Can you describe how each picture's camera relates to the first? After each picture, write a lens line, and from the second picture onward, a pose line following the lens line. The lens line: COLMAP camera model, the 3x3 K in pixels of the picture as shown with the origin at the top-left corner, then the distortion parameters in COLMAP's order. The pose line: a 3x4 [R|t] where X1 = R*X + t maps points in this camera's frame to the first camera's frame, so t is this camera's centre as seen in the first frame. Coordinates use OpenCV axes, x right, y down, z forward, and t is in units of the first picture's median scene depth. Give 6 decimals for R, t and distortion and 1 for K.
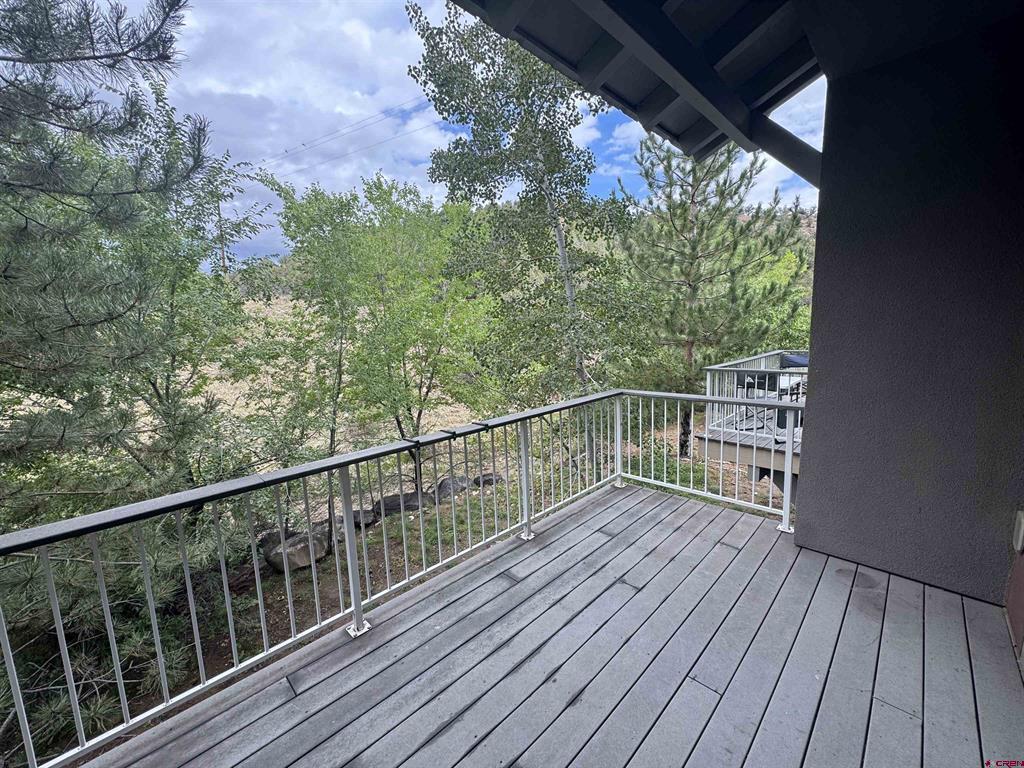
lens RADIAL K [[404.5, 0, 512.8], [0, 404.5, 385.8], [0, 0, 1]] dist [-0.008580, 0.000040]
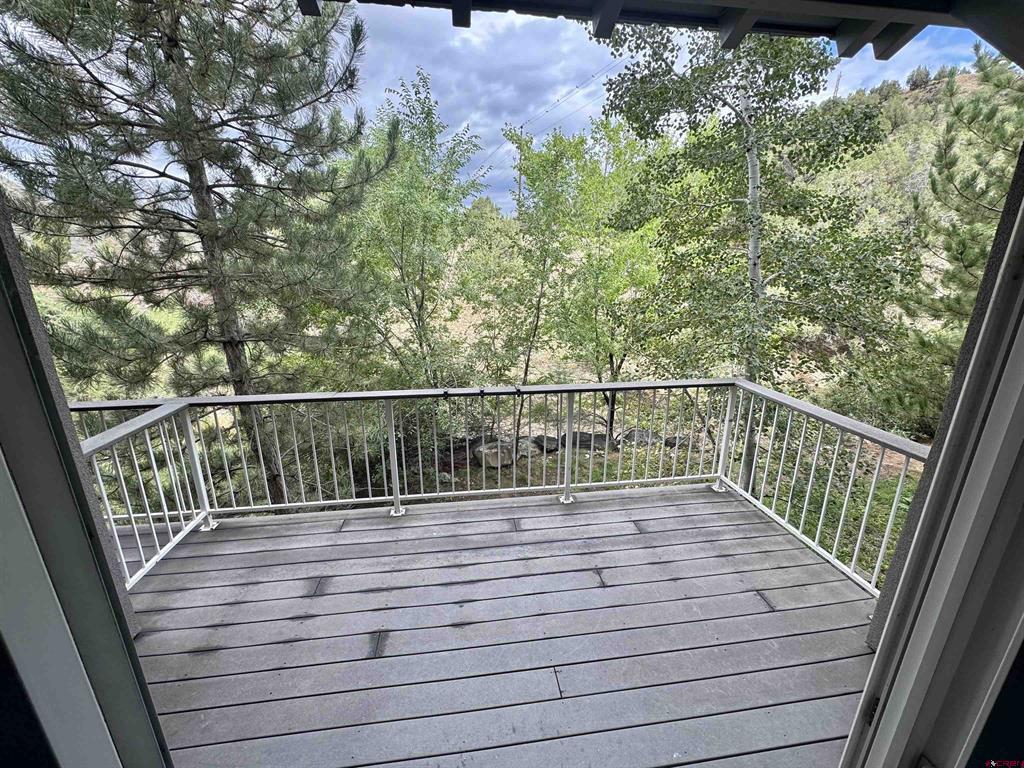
lens RADIAL K [[404.5, 0, 511.7], [0, 404.5, 385.5], [0, 0, 1]] dist [-0.008580, 0.000040]
pose [[0.798781, 0.199681, -0.567518, 0.484389], [-0.111683, 0.976133, 0.186258, -0.105397], [0.591165, -0.085397, 0.802017, 0.098242]]
